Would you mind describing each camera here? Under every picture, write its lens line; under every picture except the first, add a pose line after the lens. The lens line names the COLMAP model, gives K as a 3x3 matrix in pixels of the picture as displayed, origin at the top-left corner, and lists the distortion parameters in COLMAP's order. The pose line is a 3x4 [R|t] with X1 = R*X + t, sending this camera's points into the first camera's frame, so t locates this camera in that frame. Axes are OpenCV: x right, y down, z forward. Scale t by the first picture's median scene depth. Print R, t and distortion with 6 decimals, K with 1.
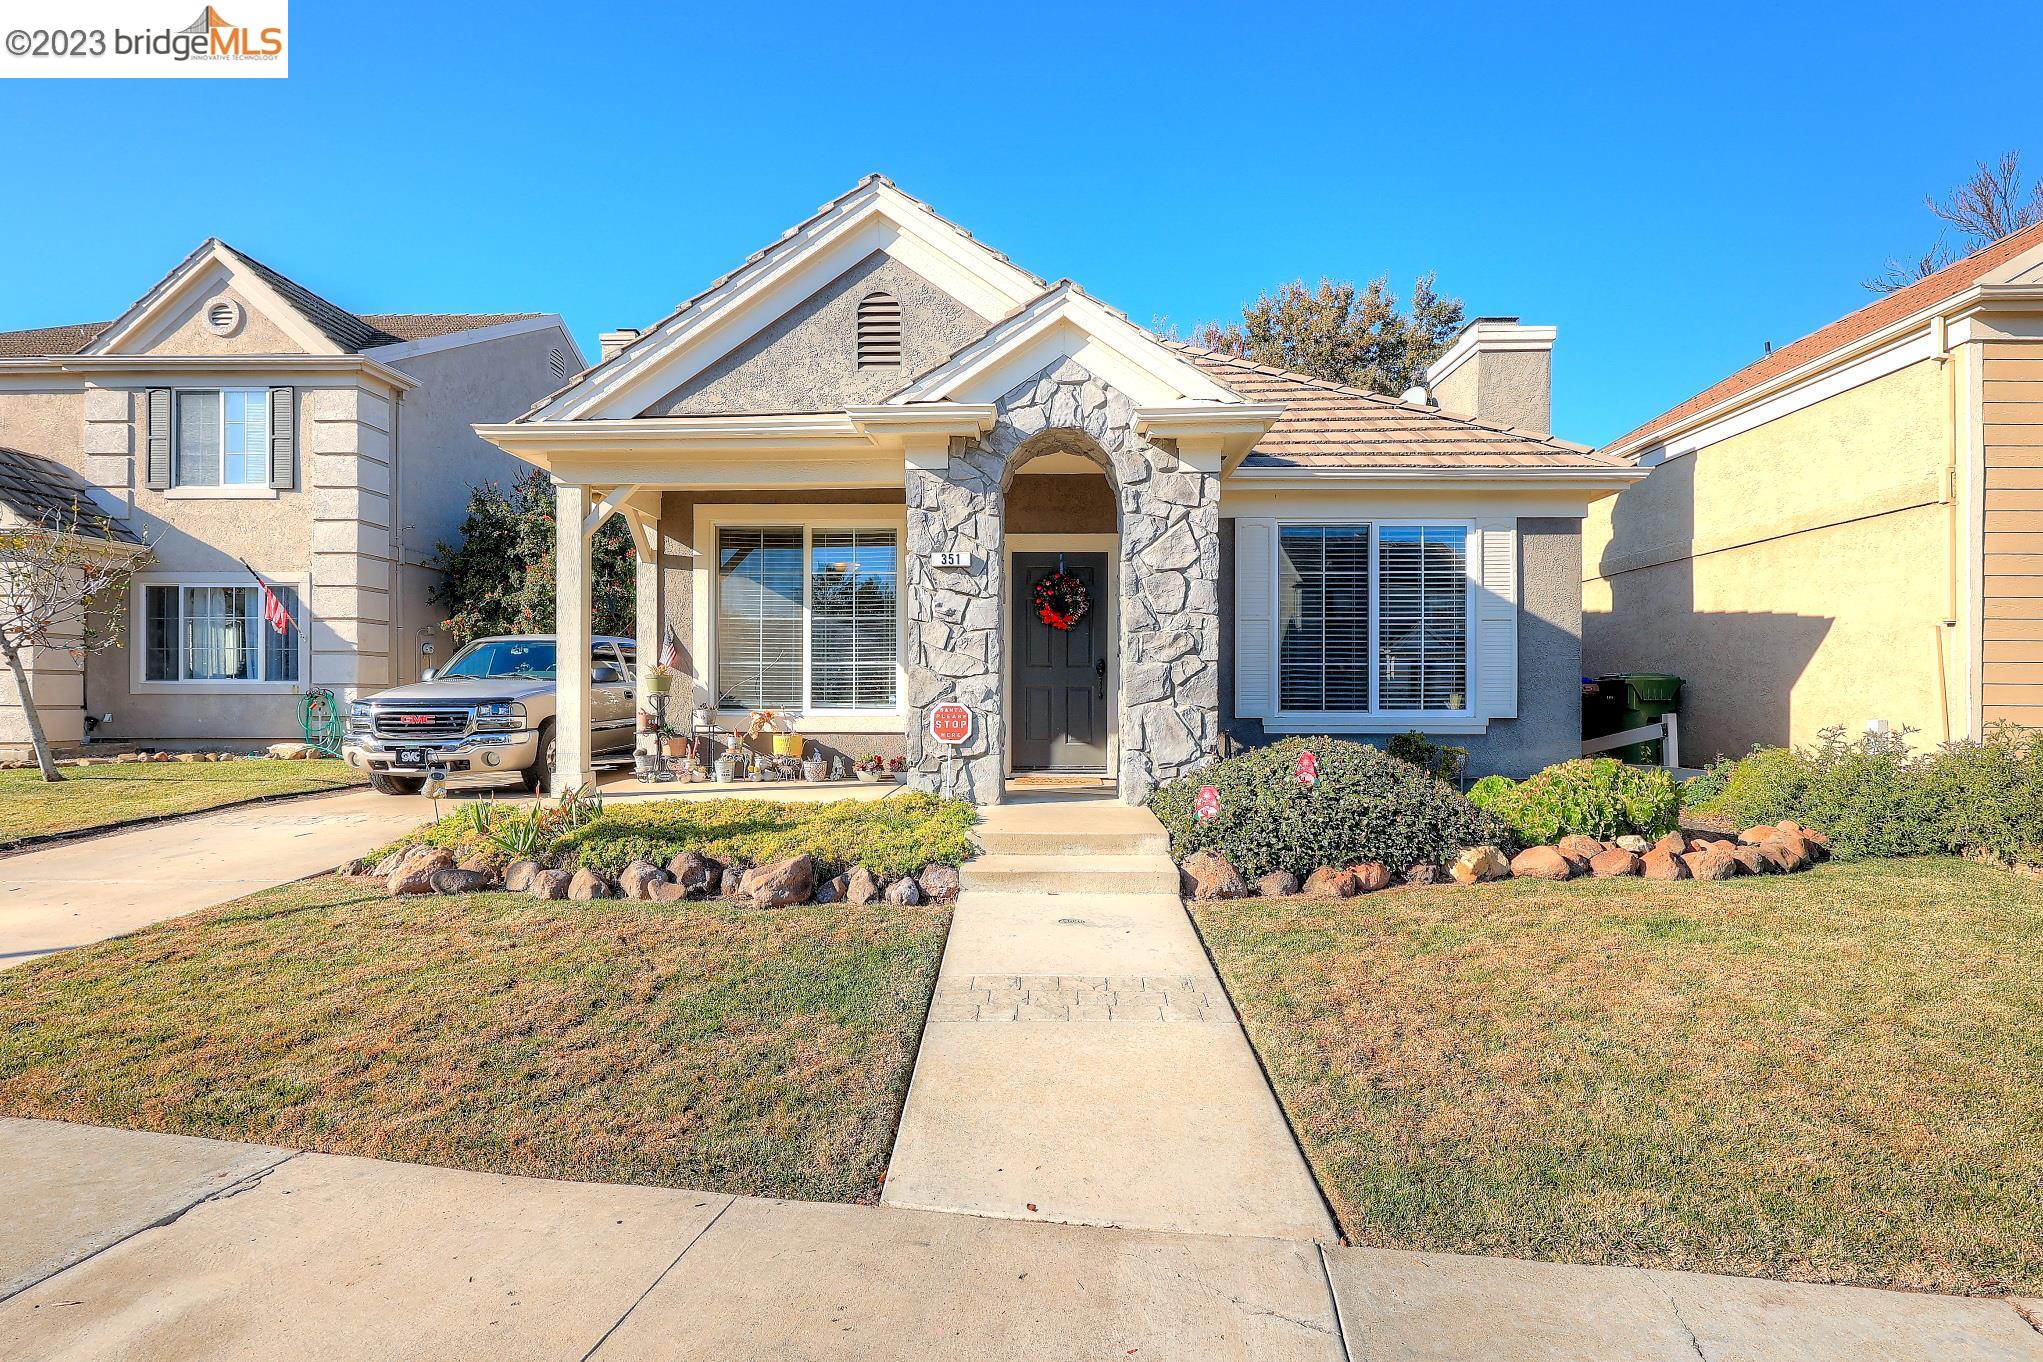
lens RADIAL K [[962.7, 0, 1024.4], [0, 962.7, 691.2], [0, 0, 1]] dist [-0.003109, -0.000417]
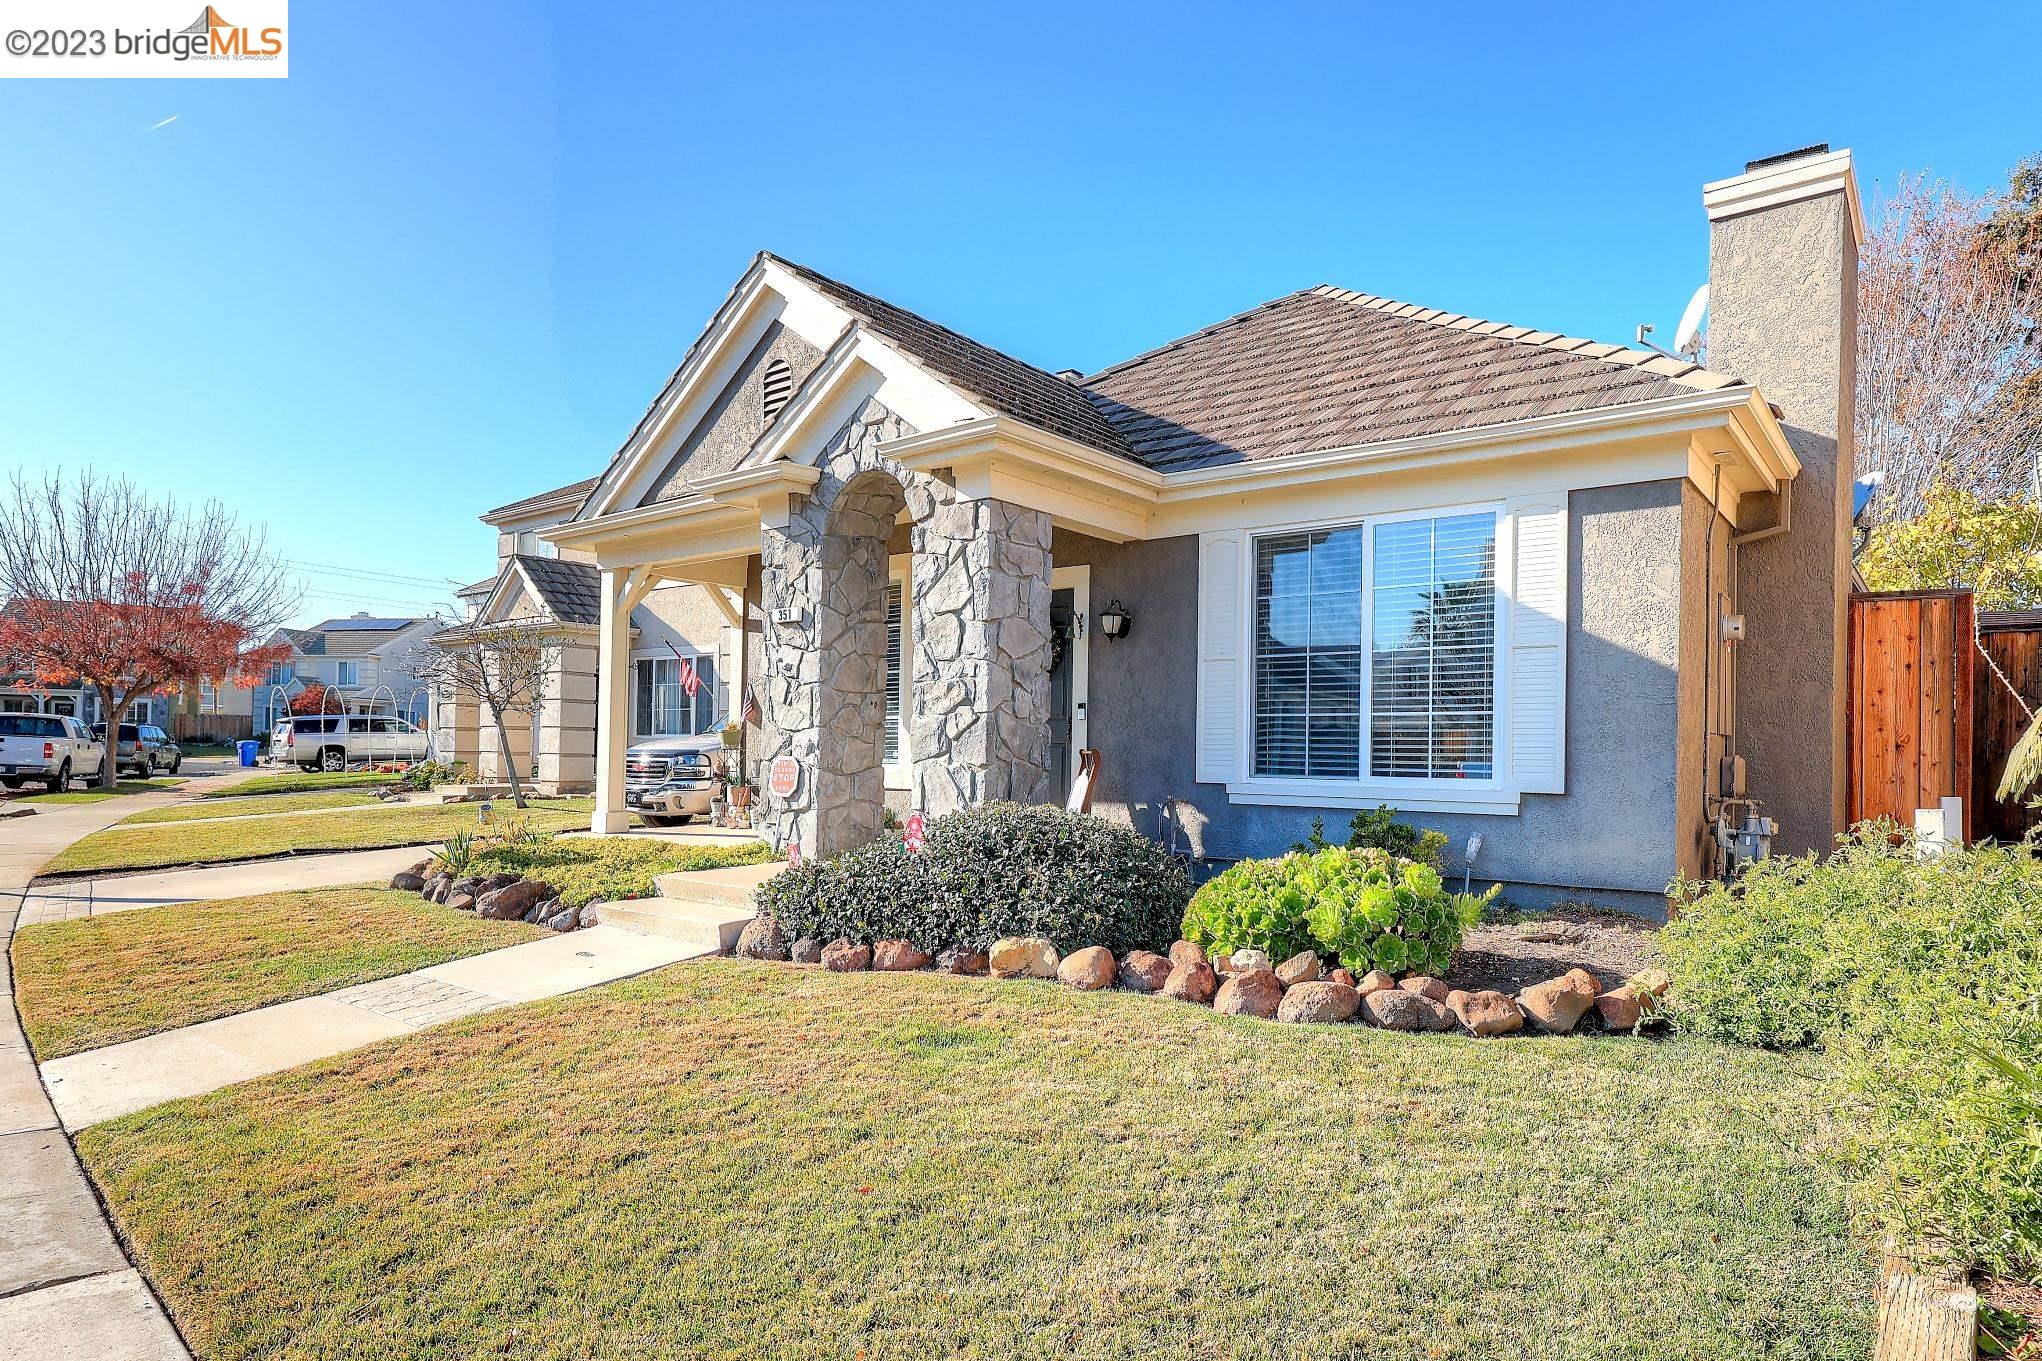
lens RADIAL K [[1168.6, 0, 1026.7], [0, 1168.6, 741.3], [0, 0, 1]] dist [-0.004649, 0.000162]
pose [[0.797988, 0.005068, -0.602652, 0.851402], [-0.010884, 0.999923, -0.006002, 0.000898], [0.602575, 0.011349, 0.797981, 0.166401]]
